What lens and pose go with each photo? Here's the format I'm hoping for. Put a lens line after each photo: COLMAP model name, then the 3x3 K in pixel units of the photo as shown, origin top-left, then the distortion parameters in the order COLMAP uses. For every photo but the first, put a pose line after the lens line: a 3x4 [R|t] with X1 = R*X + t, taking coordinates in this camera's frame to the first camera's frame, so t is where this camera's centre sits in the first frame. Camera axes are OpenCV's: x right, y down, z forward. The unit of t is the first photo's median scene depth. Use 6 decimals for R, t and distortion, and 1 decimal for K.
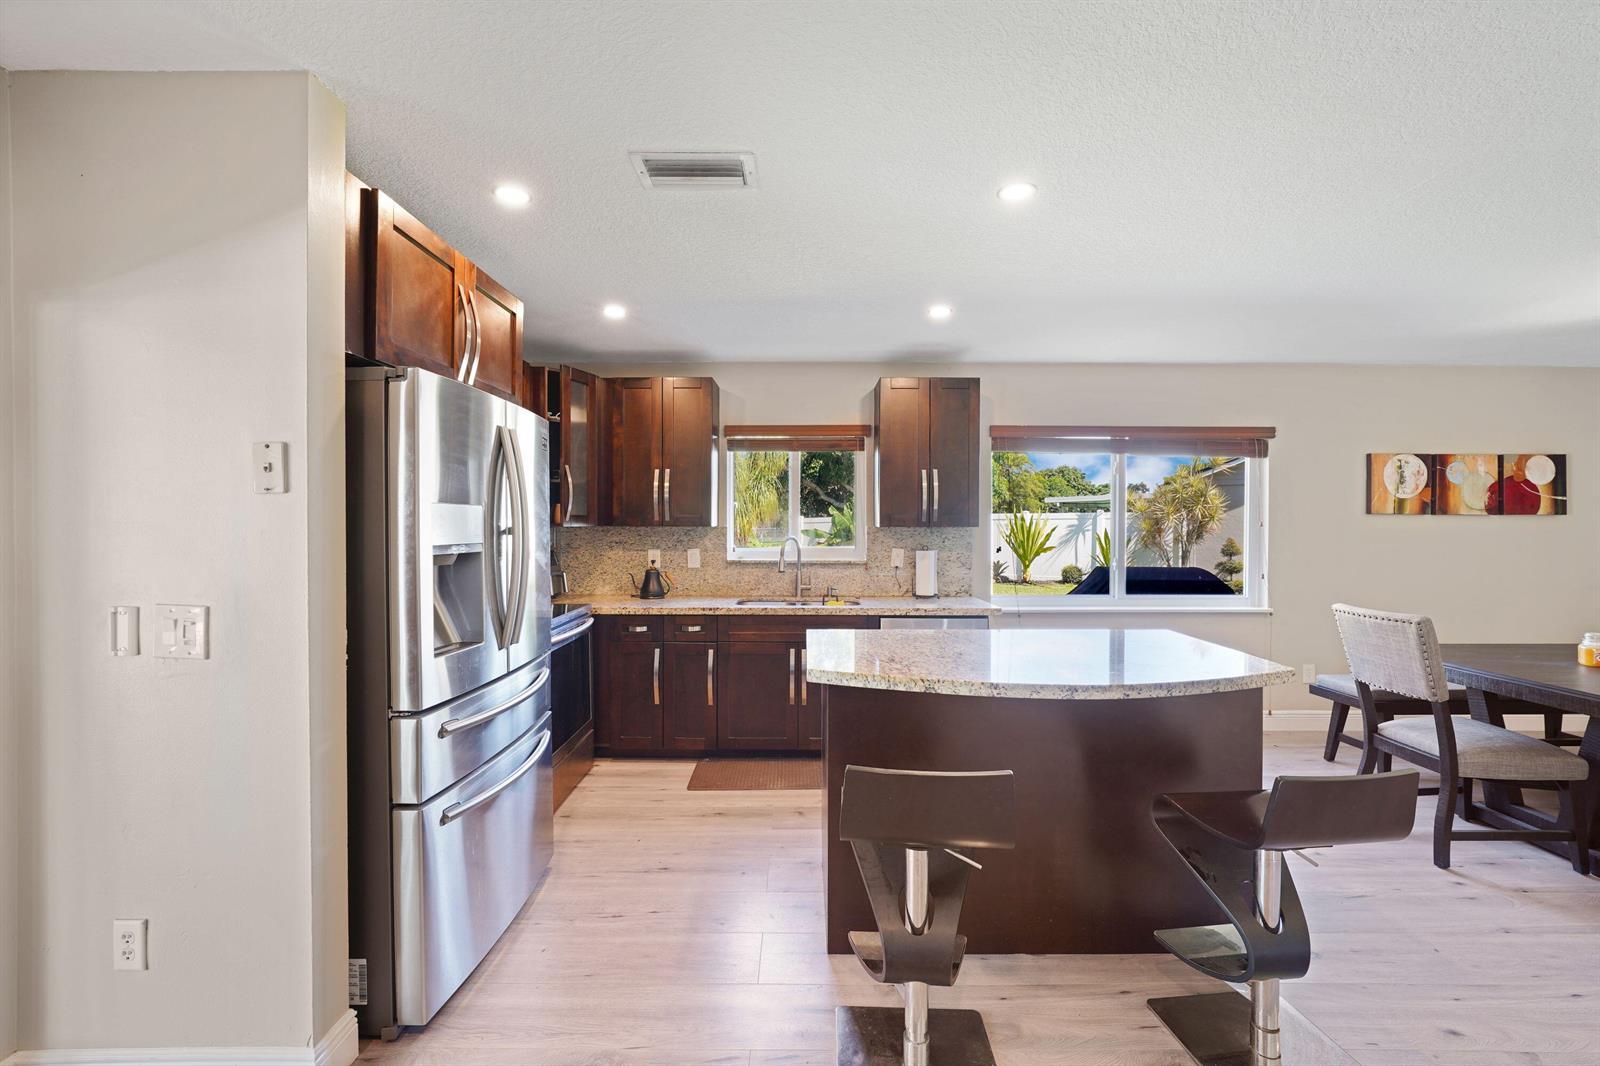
lens RADIAL K [[661.7, 0, 801.5], [0, 661.7, 529.0], [0, 0, 1]] dist [-0.005798, 0.000796]
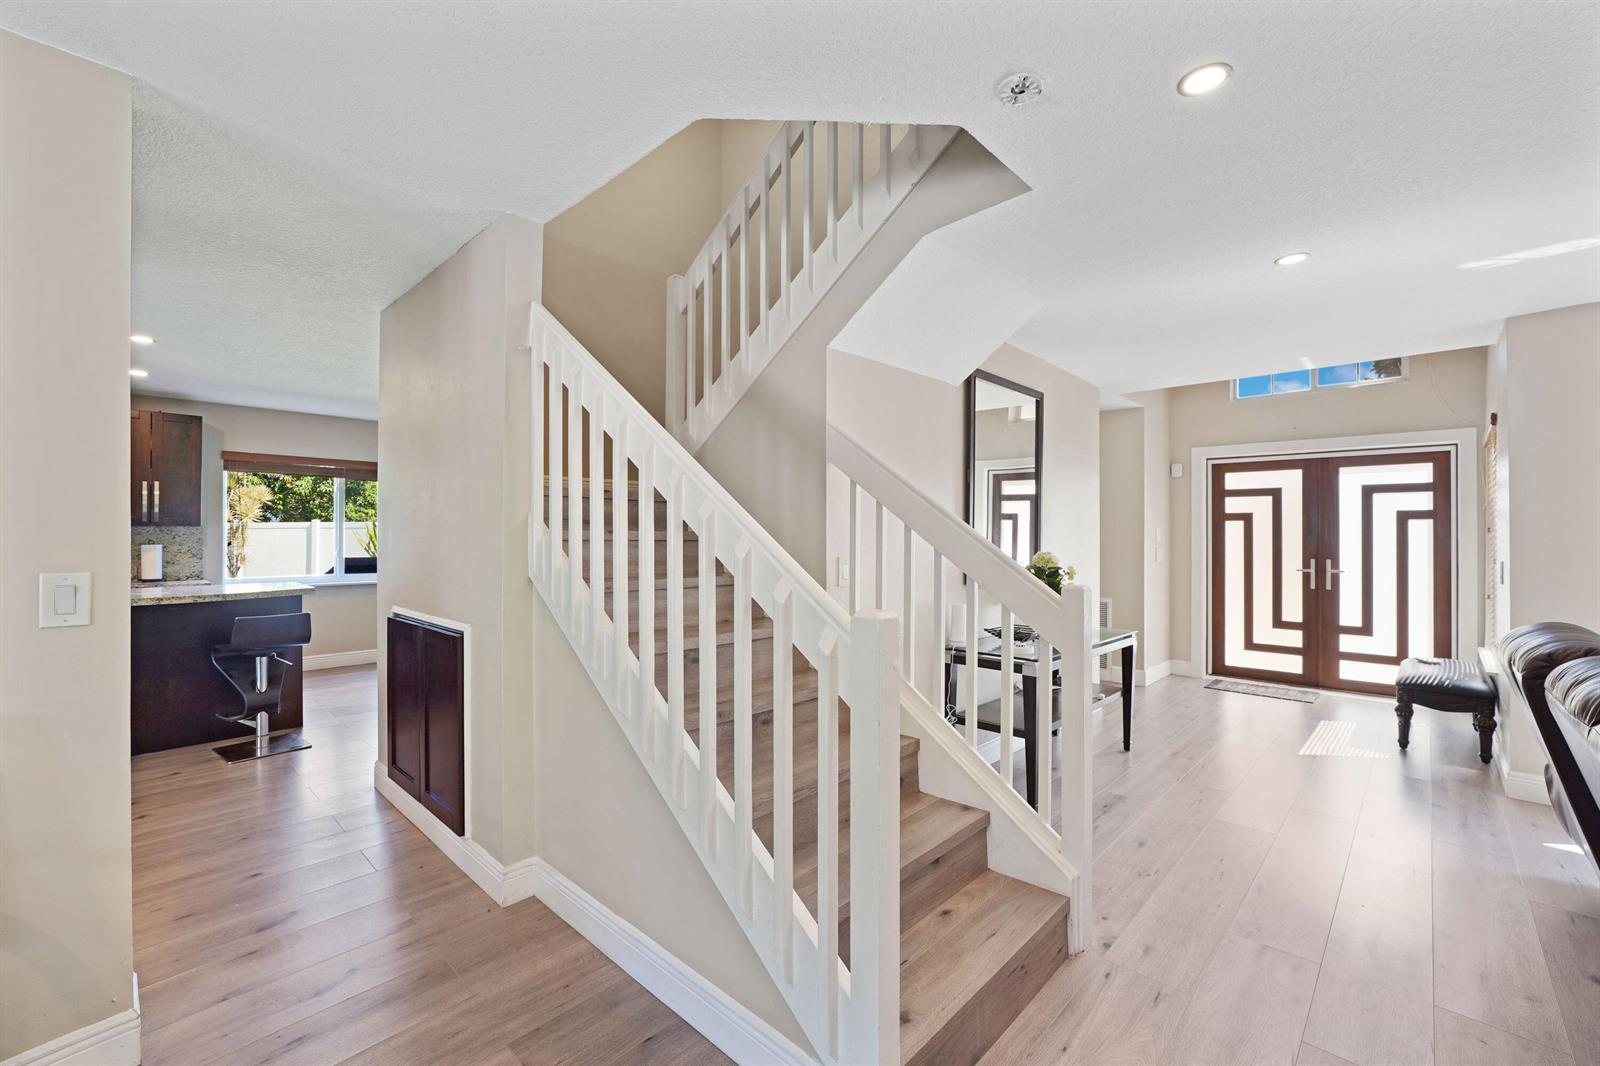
lens RADIAL K [[661.7, 0, 810.5], [0, 661.7, 531.4], [0, 0, 1]] dist [-0.005798, 0.000796]
pose [[0.687511, -0.000845, 0.726173, 0.137158], [0.009305, 0.999927, -0.007647, 0.028953], [-0.726114, 0.012014, 0.687469, -0.792505]]
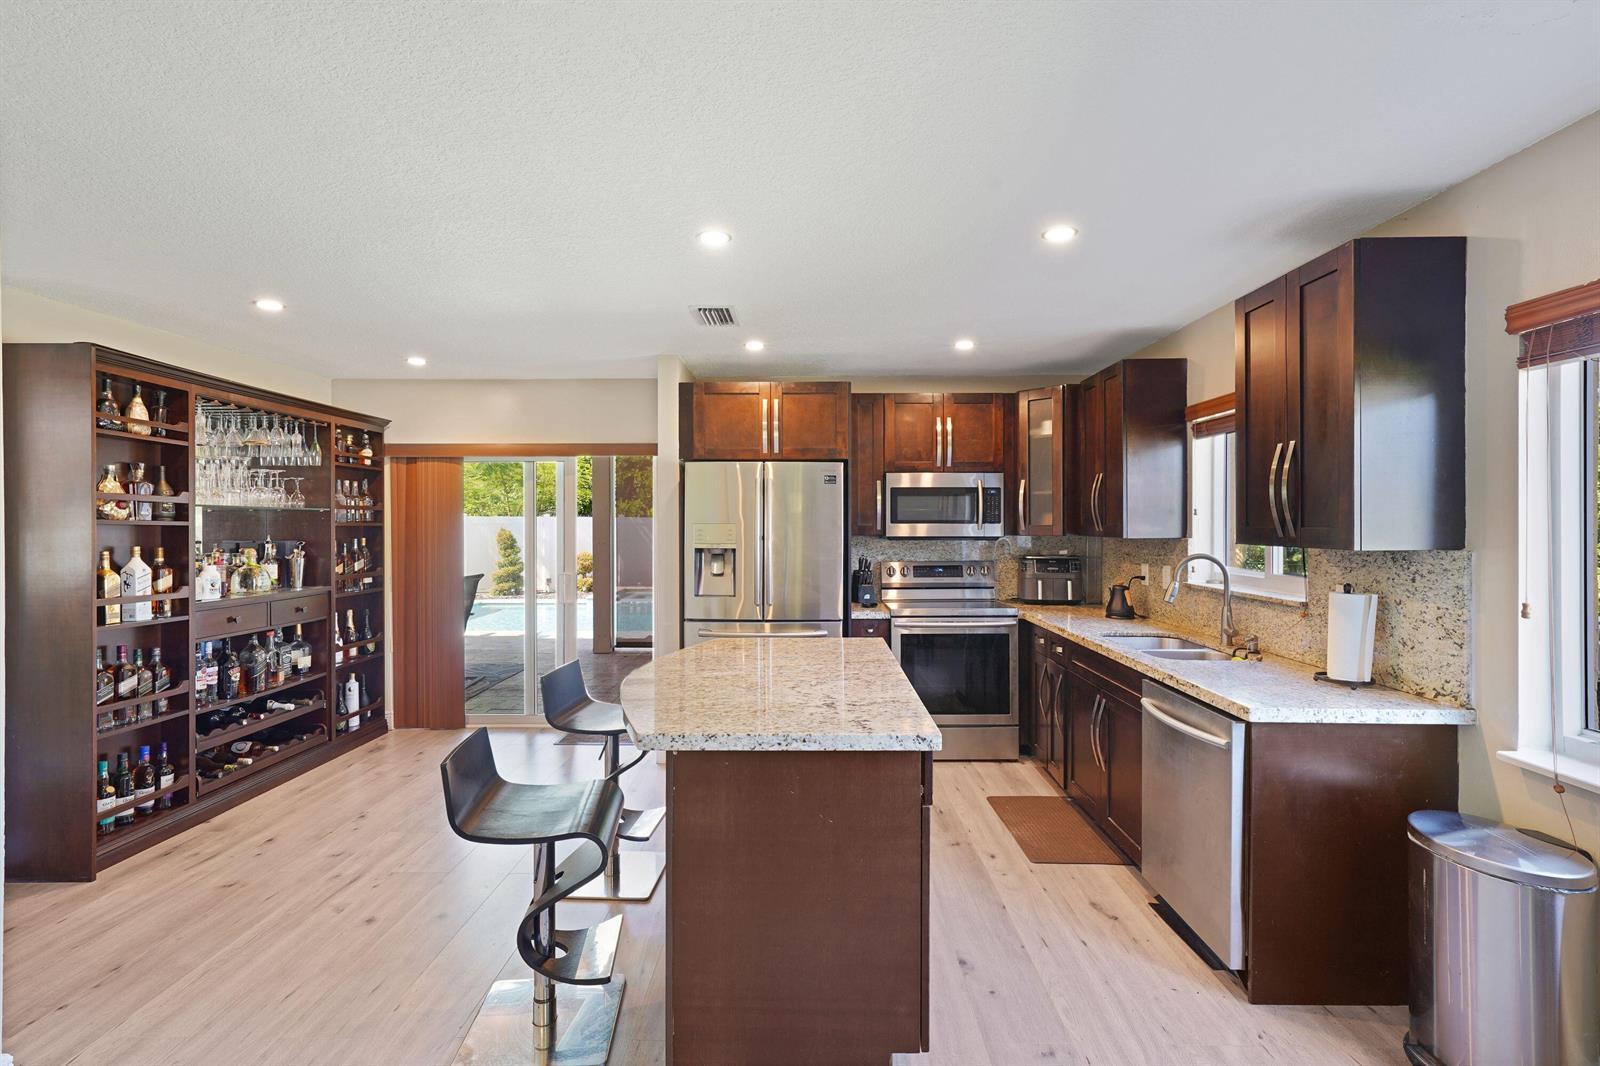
lens RADIAL K [[753.8, 0, 791.1], [0, 753.8, 529.5], [0, 0, 1]] dist [0.003672, 0.001251]
pose [[-0.024845, 0.007781, -0.999661, 0.778377], [-0.009365, 0.999924, 0.008015, -0.017330], [0.999647, 0.009561, -0.024771, 0.572238]]
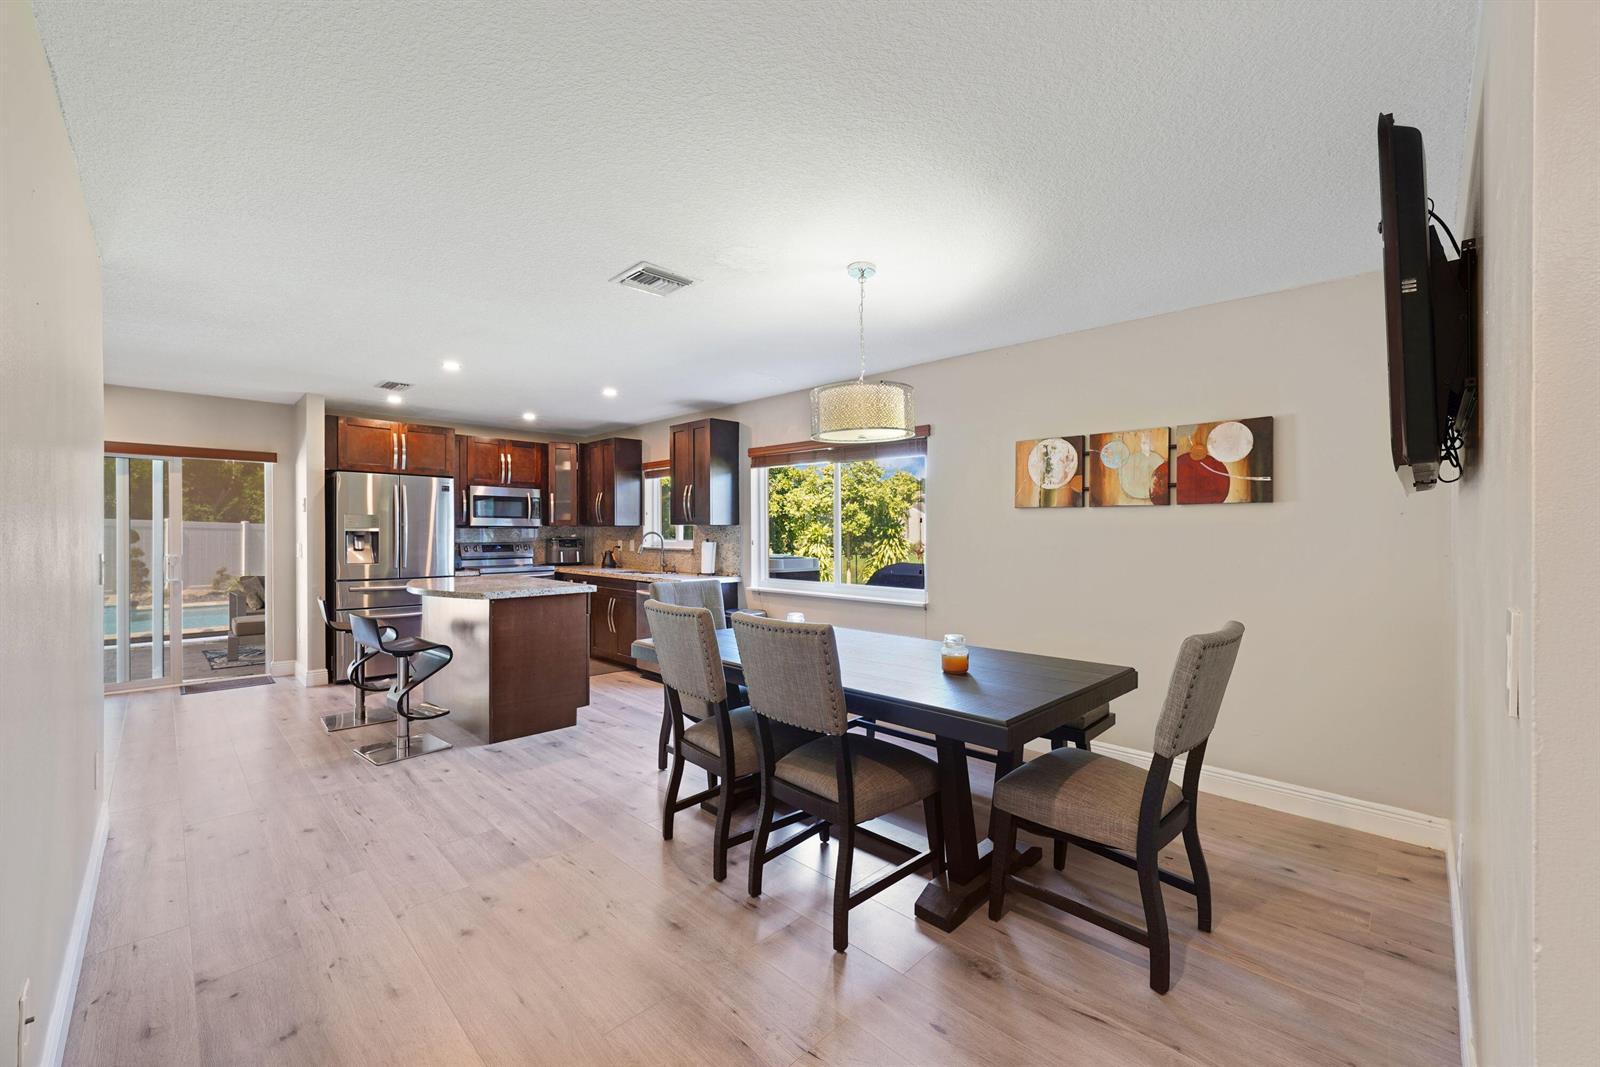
lens RADIAL K [[661.7, 0, 793.6], [0, 661.7, 538.5], [0, 0, 1]] dist [-0.005798, 0.000796]
pose [[0.695912, 0.008295, -0.718079, 1.311639], [-0.010230, 0.999946, 0.001636, 0.020610], [0.718054, 0.006208, 0.695960, 0.148021]]
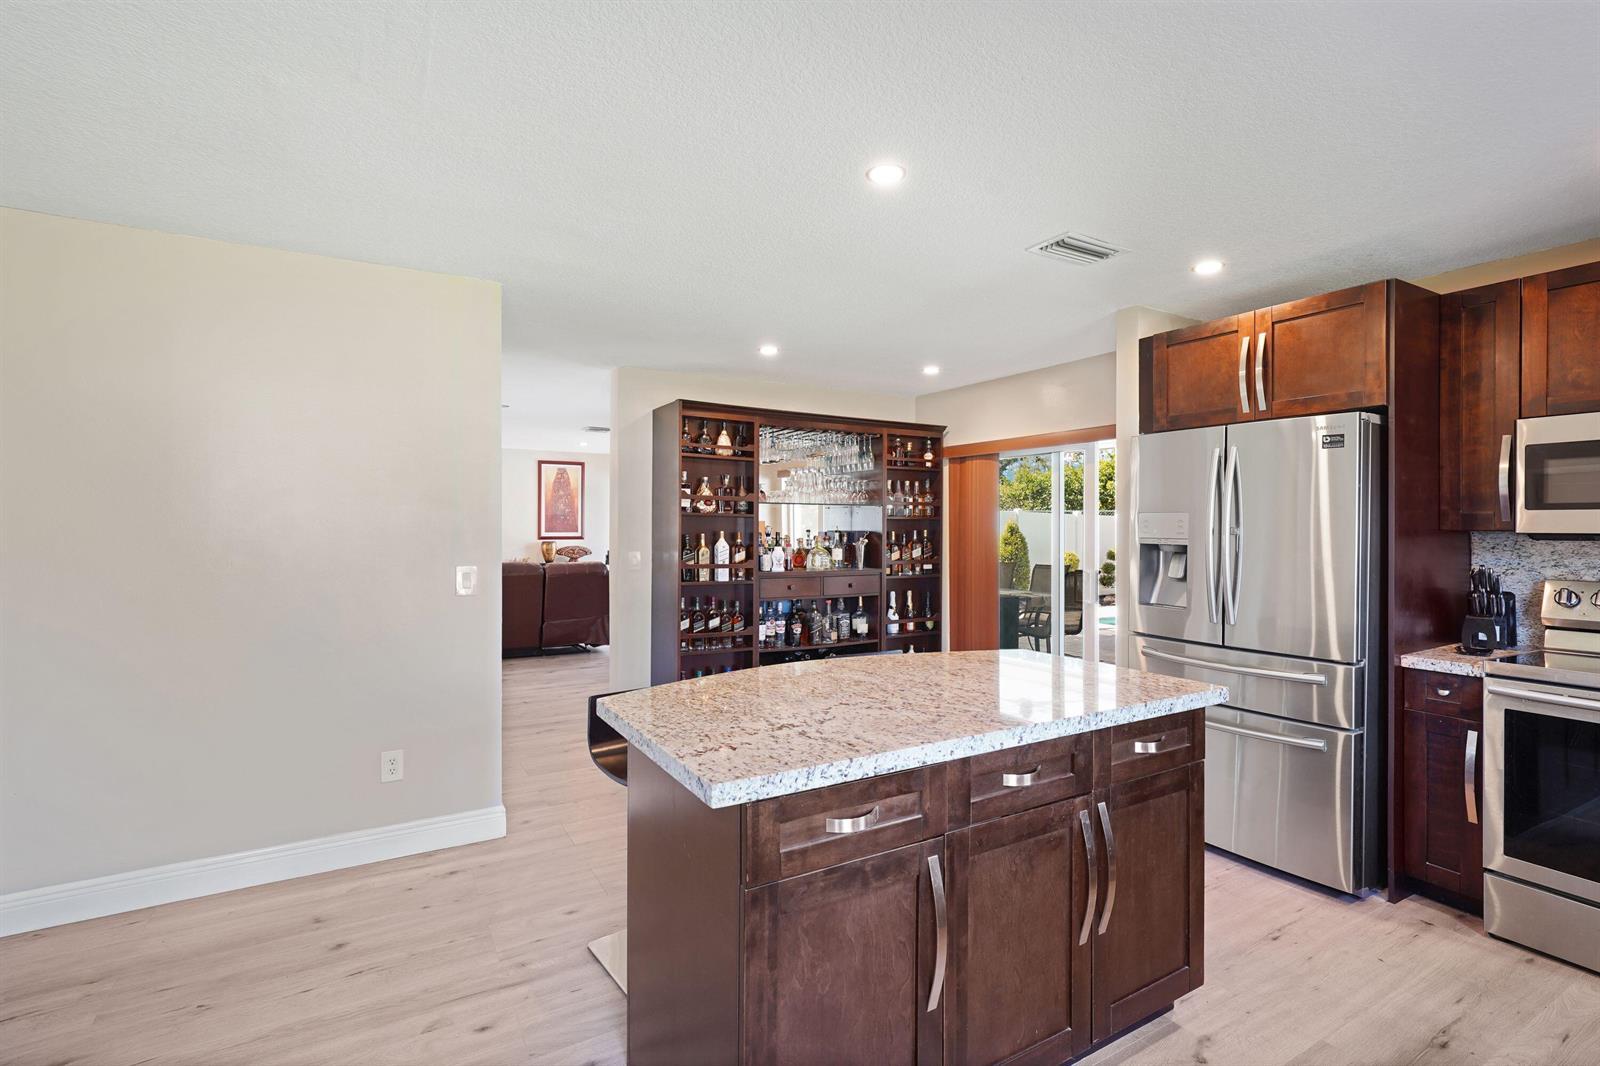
lens RADIAL K [[729.5, 0, 800.0], [0, 729.5, 532.6], [0, 0, 1]] dist [-0.002339, 0.000025]
pose [[-0.863646, 0.002871, -0.504090, 0.474327], [-0.007691, 0.999792, 0.018871, -0.006703], [0.504039, 0.020175, -0.863445, 0.907541]]
